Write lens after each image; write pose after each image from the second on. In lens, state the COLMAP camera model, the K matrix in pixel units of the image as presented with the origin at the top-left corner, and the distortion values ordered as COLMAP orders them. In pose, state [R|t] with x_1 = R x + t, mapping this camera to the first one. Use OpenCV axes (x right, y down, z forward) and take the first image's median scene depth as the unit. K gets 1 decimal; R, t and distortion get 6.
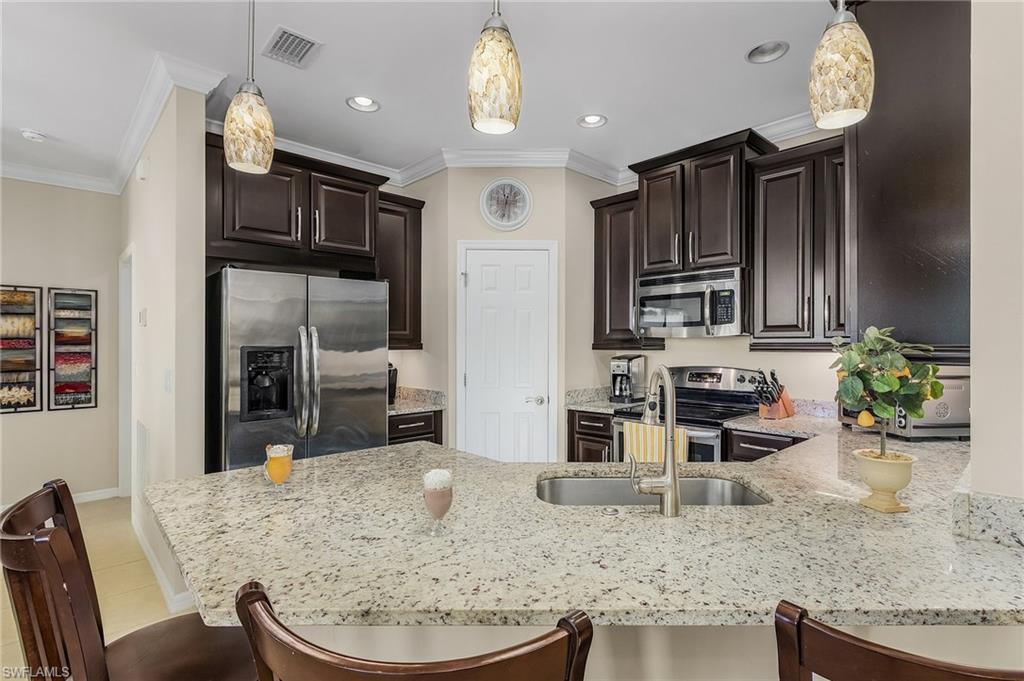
lens RADIAL K [[489.8, 0, 514.2], [0, 489.8, 349.5], [0, 0, 1]] dist [0.000479, 0.000148]
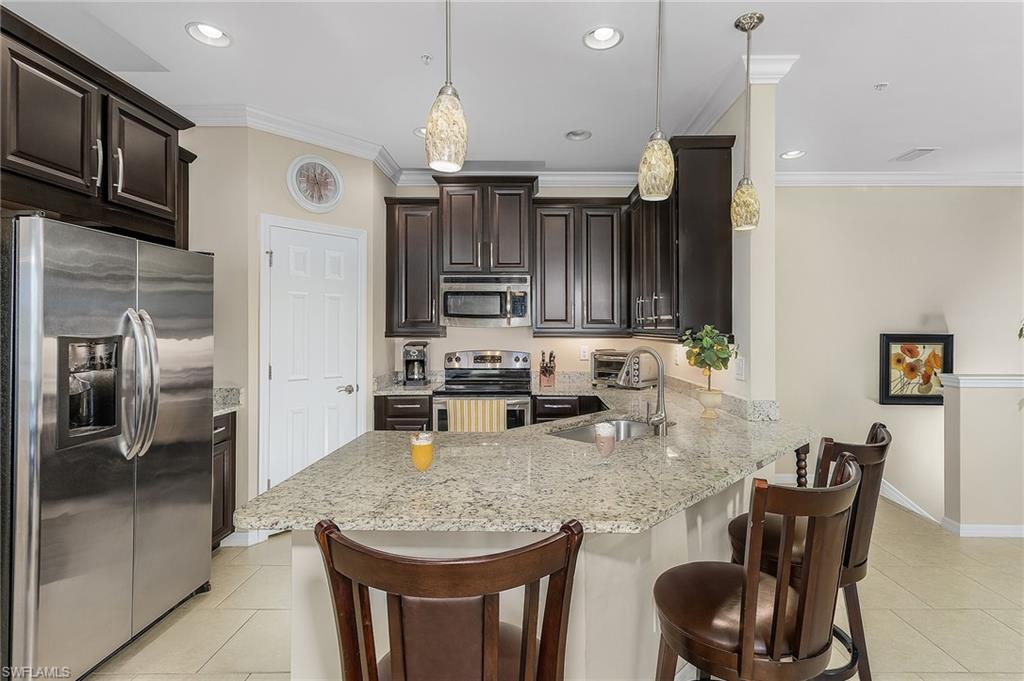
lens RADIAL K [[480.7, 0, 540.7], [0, 480.7, 328.1], [0, 0, 1]] dist [0.000728, 0.000194]
pose [[0.701260, 0.007403, 0.712867, -0.453626], [0.005237, 0.999866, -0.015535, -0.002561], [-0.712886, 0.014627, 0.701127, 0.054424]]
